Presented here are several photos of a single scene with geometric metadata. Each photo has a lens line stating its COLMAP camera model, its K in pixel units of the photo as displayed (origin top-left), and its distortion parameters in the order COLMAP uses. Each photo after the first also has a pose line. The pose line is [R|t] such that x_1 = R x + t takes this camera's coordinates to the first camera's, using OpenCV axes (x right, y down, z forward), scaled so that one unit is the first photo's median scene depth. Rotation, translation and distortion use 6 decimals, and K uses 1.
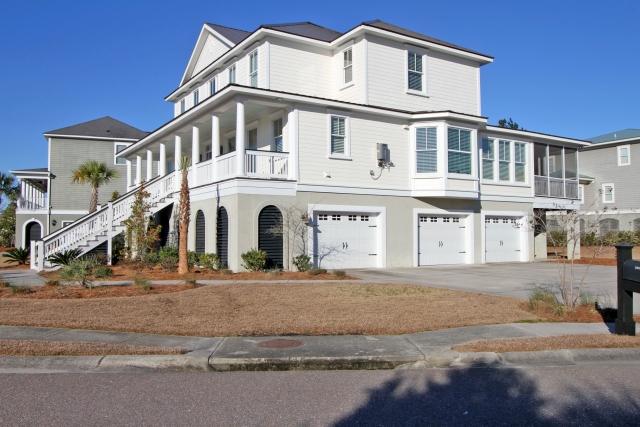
lens RADIAL K [[561.6, 0, 318.5], [0, 561.6, 212.8], [0, 0, 1]] dist [-0.047974, -0.001457]
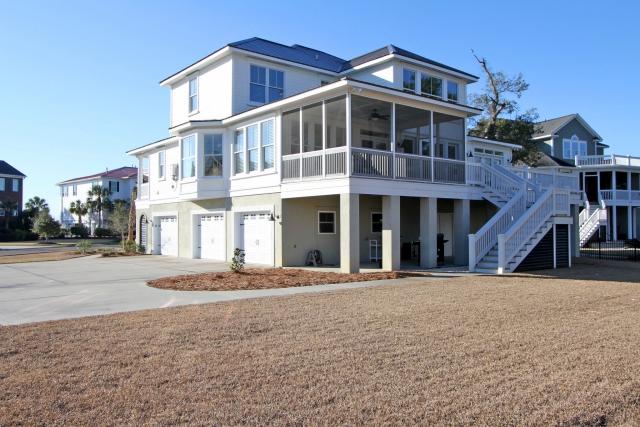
lens RADIAL K [[514.7, 0, 321.1], [0, 514.7, 213.2], [0, 0, 1]] dist [0.003440, -0.001700]
pose [[0.111964, -0.026127, -0.993369, 1.271399], [0.044492, 0.998784, -0.021254, 0.033415], [0.992716, -0.041817, 0.112990, 1.121158]]
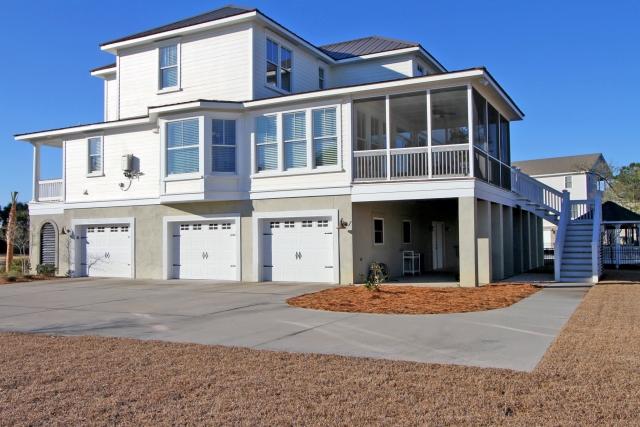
lens RADIAL K [[583.1, 0, 317.8], [0, 583.1, 216.6], [0, 0, 1]] dist [0.003662, 0.000000]
pose [[0.488211, -0.043000, -0.871665, 1.103980], [0.044197, 0.998722, -0.024514, 0.026299], [0.871606, -0.026557, 0.489488, 0.729187]]
